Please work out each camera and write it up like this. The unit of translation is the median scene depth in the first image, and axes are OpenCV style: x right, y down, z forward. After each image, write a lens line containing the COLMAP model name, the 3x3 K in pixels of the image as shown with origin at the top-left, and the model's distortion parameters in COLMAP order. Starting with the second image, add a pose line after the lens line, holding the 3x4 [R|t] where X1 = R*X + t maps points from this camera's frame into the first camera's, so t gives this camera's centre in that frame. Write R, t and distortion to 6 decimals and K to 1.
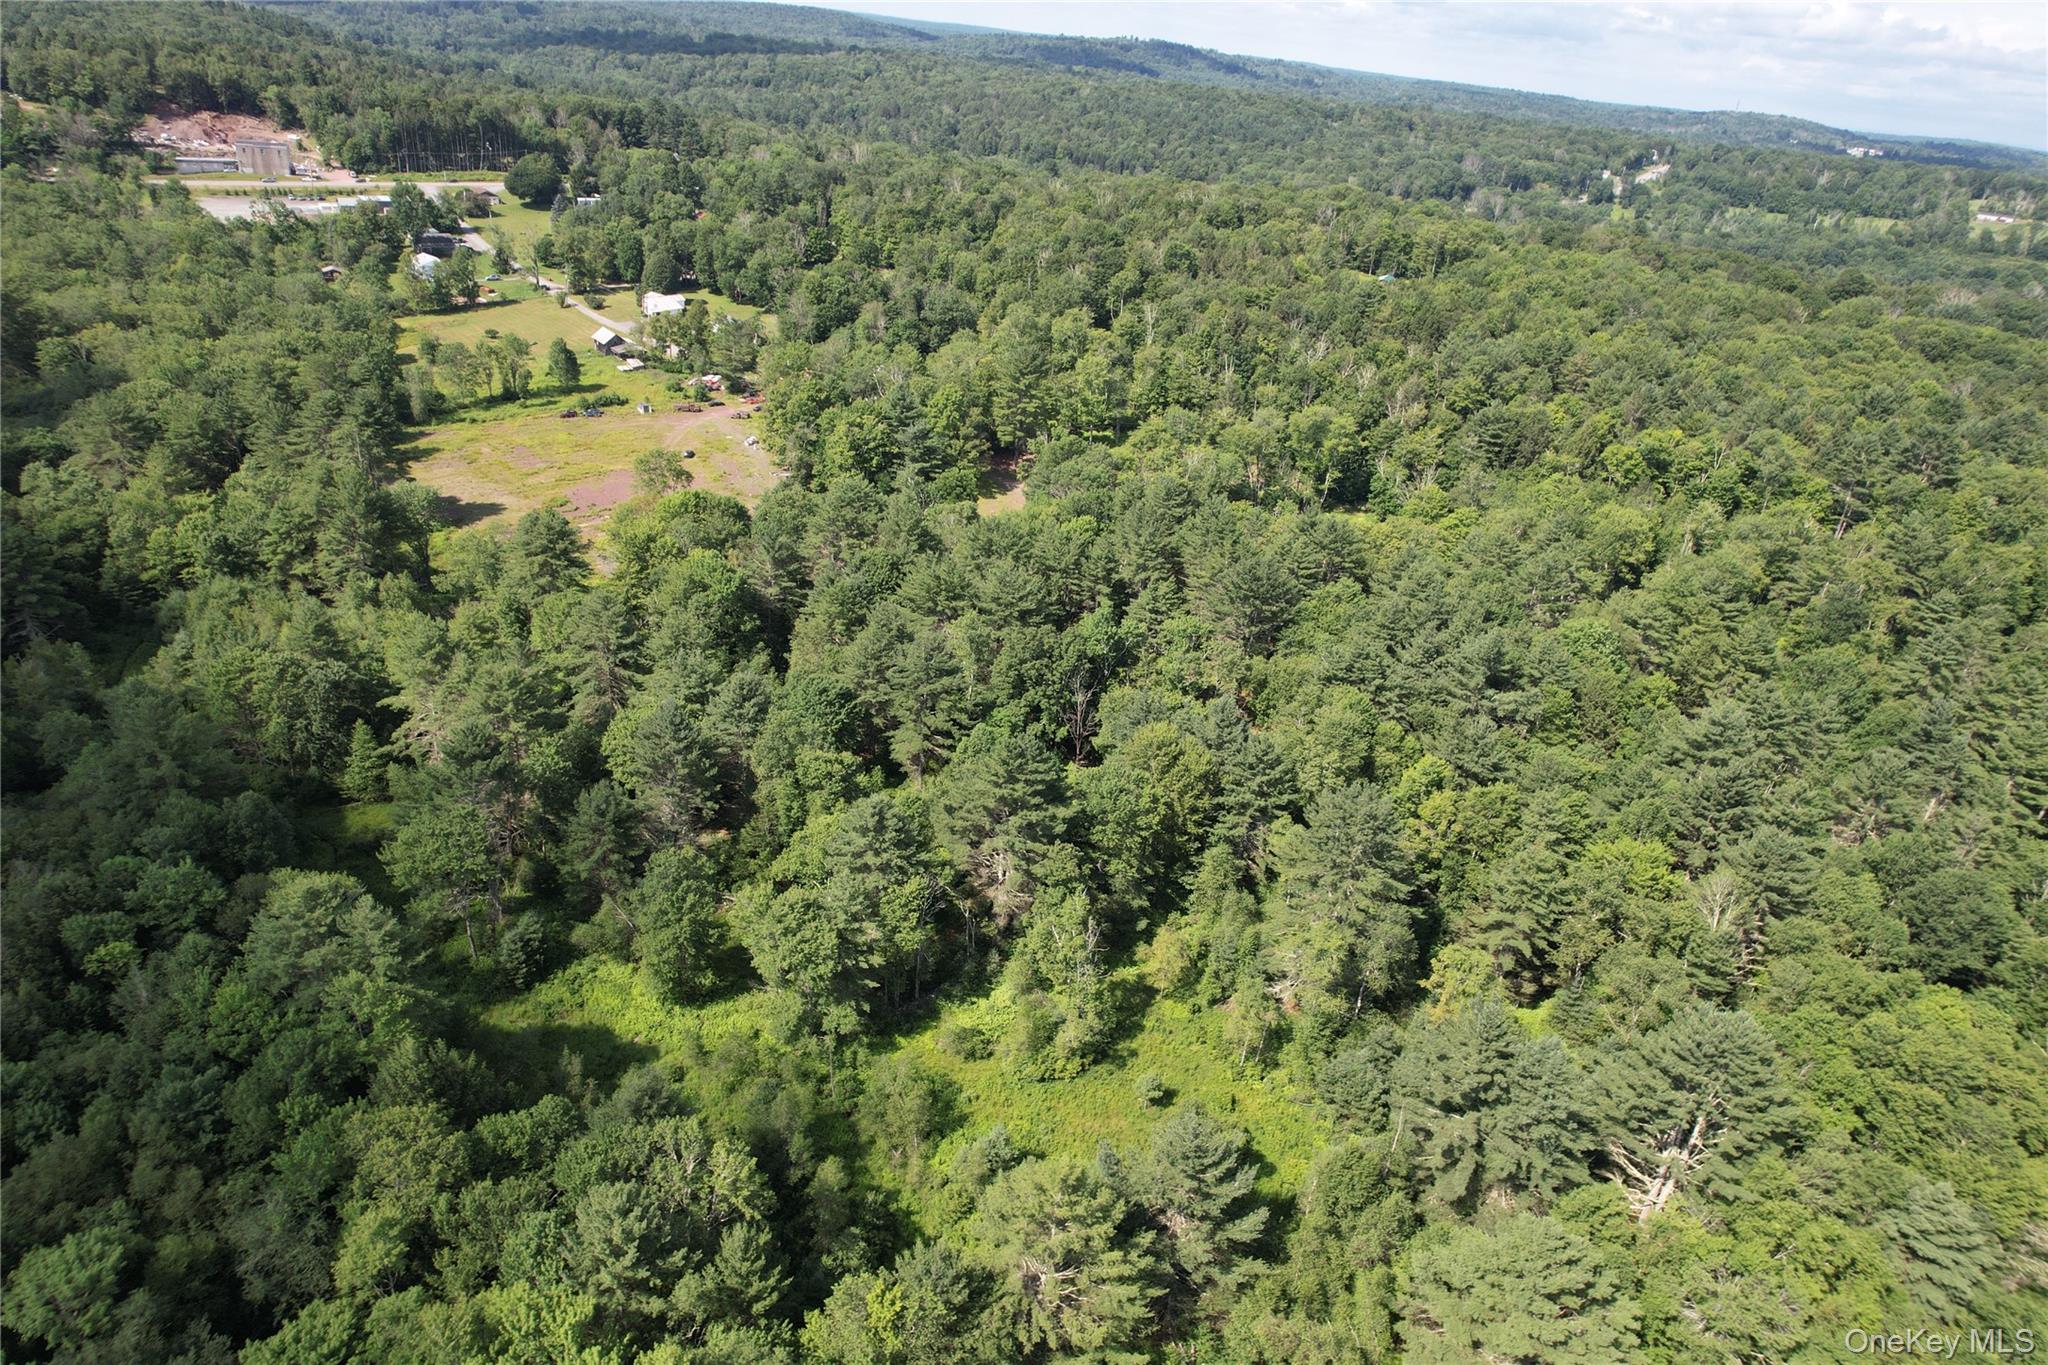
lens RADIAL K [[1320.6, 0, 1043.8], [0, 1320.6, 684.3], [0, 0, 1]] dist [-0.090693, 0.089821]
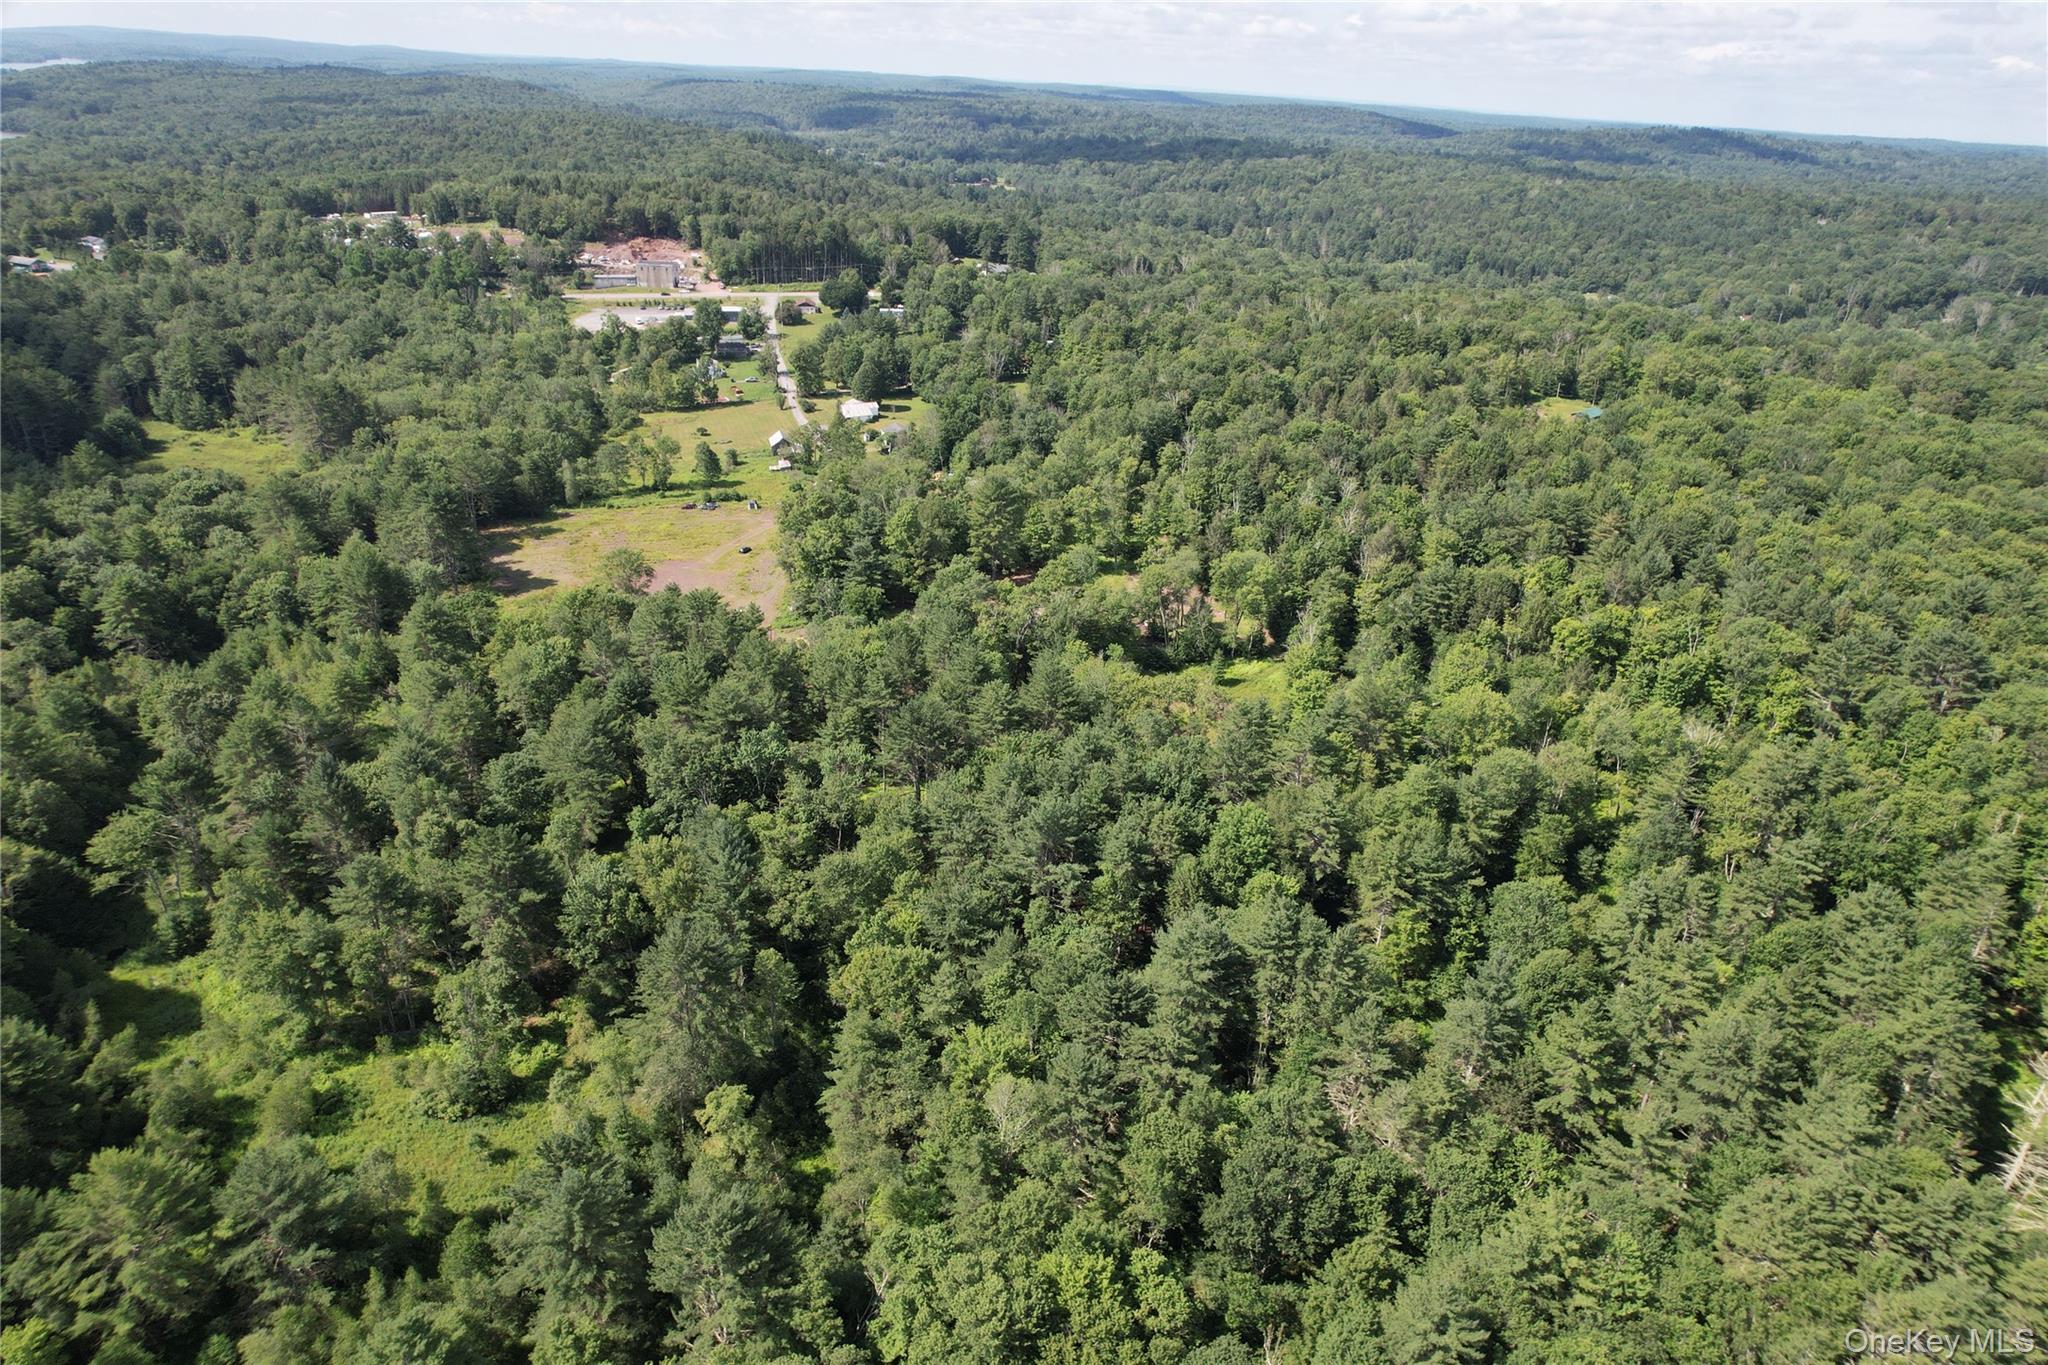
lens RADIAL K [[1315.7, 0, 1024.0], [0, 1315.7, 682.5], [0, 0, 1]] dist [-0.084547, 0.079370]
pose [[0.921519, 0.113276, -0.371446, 0.284861], [-0.136203, 0.990027, -0.035989, -0.037504], [0.363665, 0.083757, 0.927757, 0.023550]]
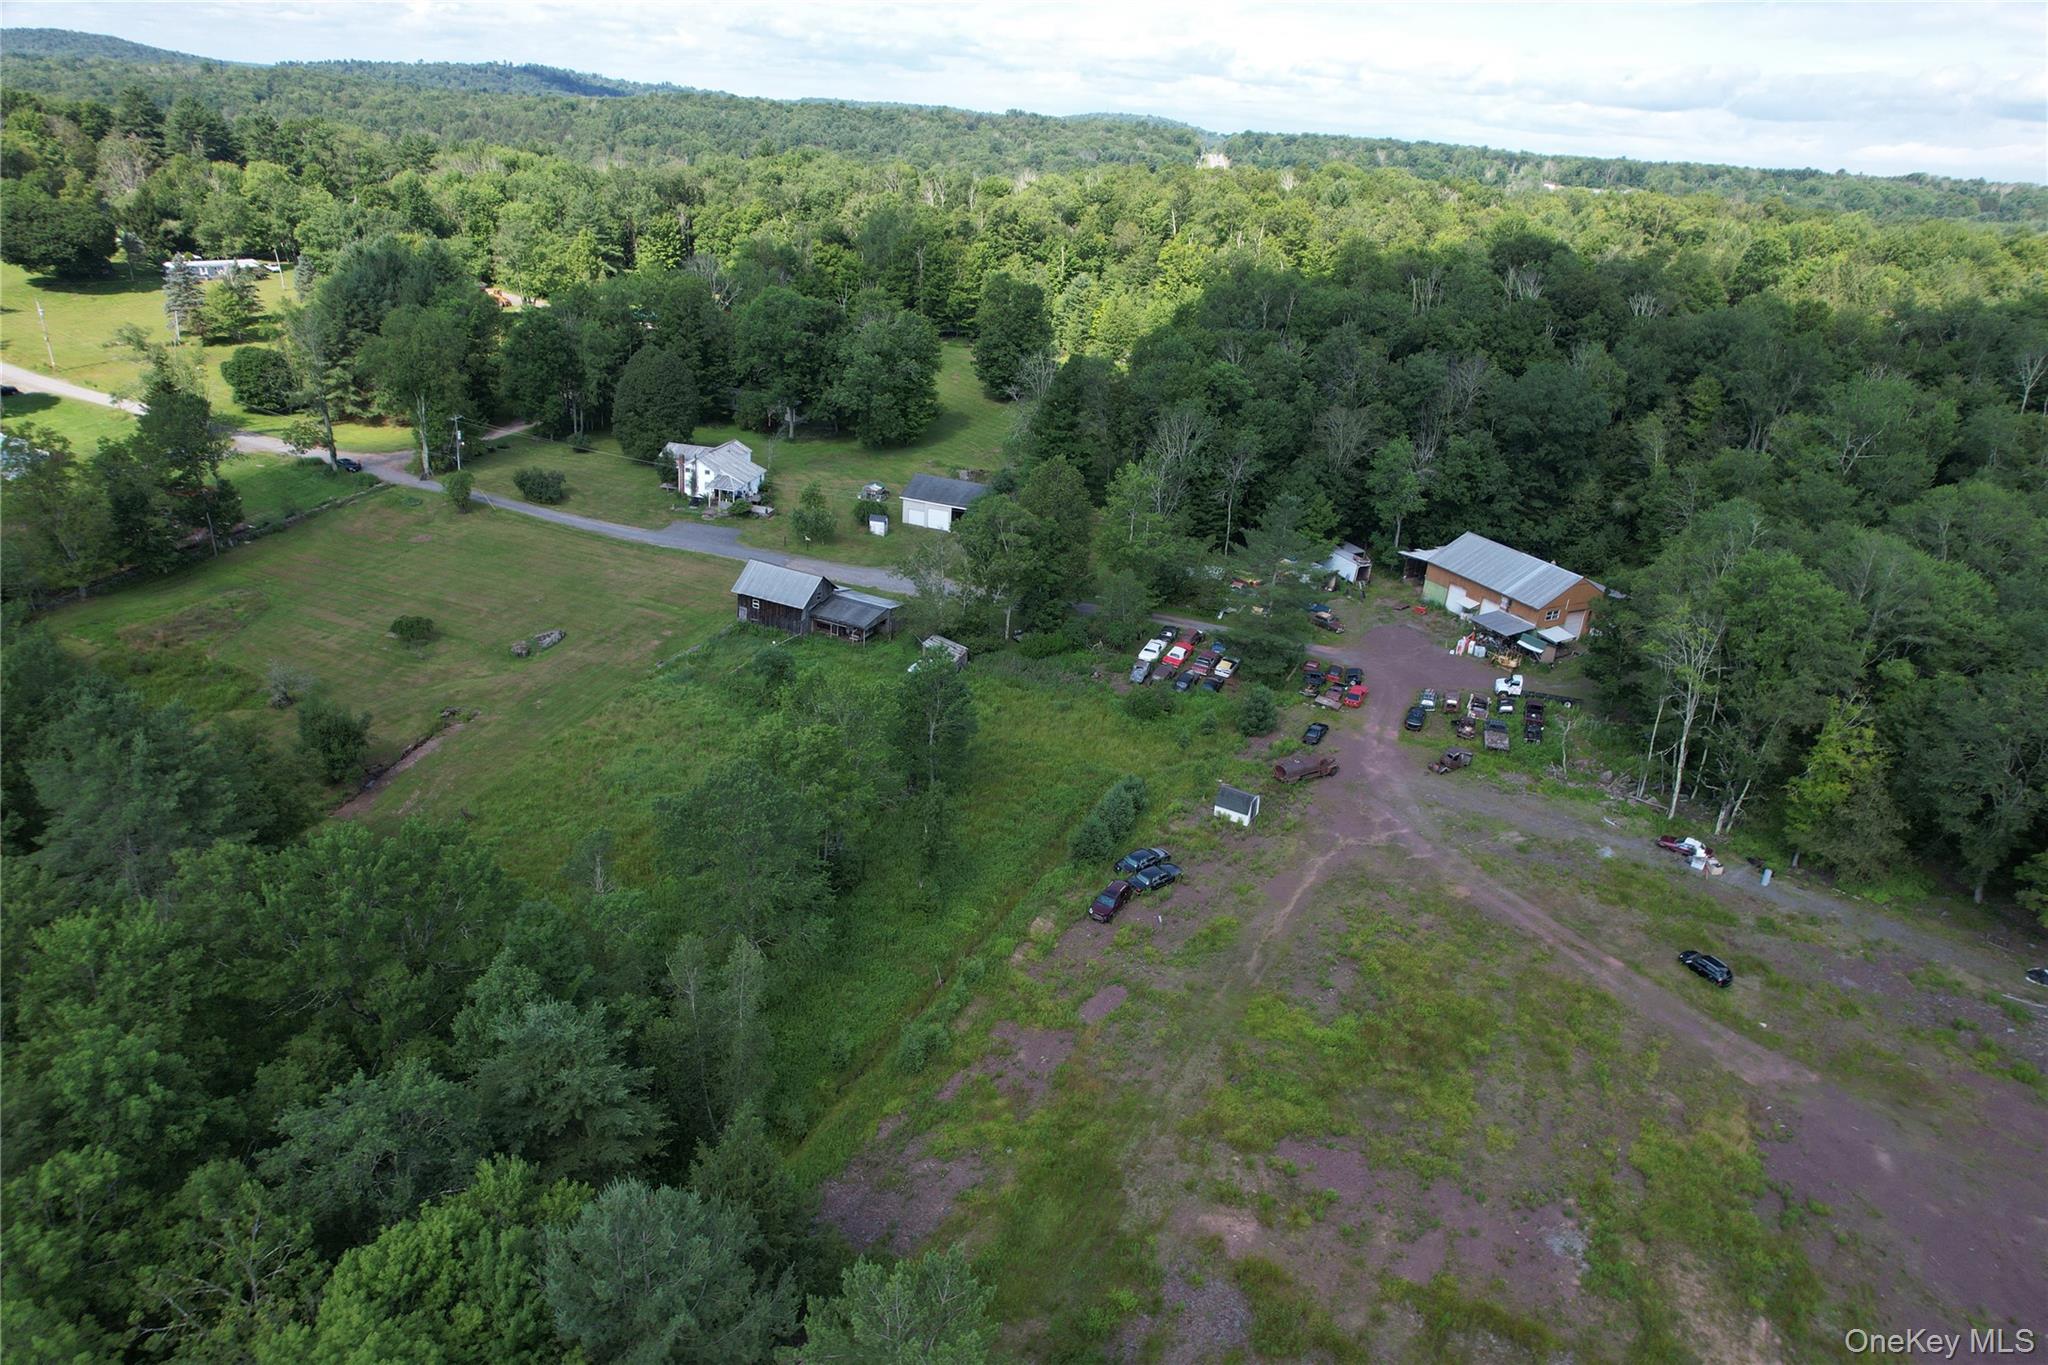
lens RADIAL K [[1320.6, 0, 1043.8], [0, 1320.6, 684.3], [0, 0, 1]] dist [-0.090693, 0.089821]
pose [[0.890662, -0.210215, 0.403151, -0.378760], [0.217637, 0.975631, 0.027907, -0.206900], [-0.399192, 0.062885, 0.914708, 0.554739]]
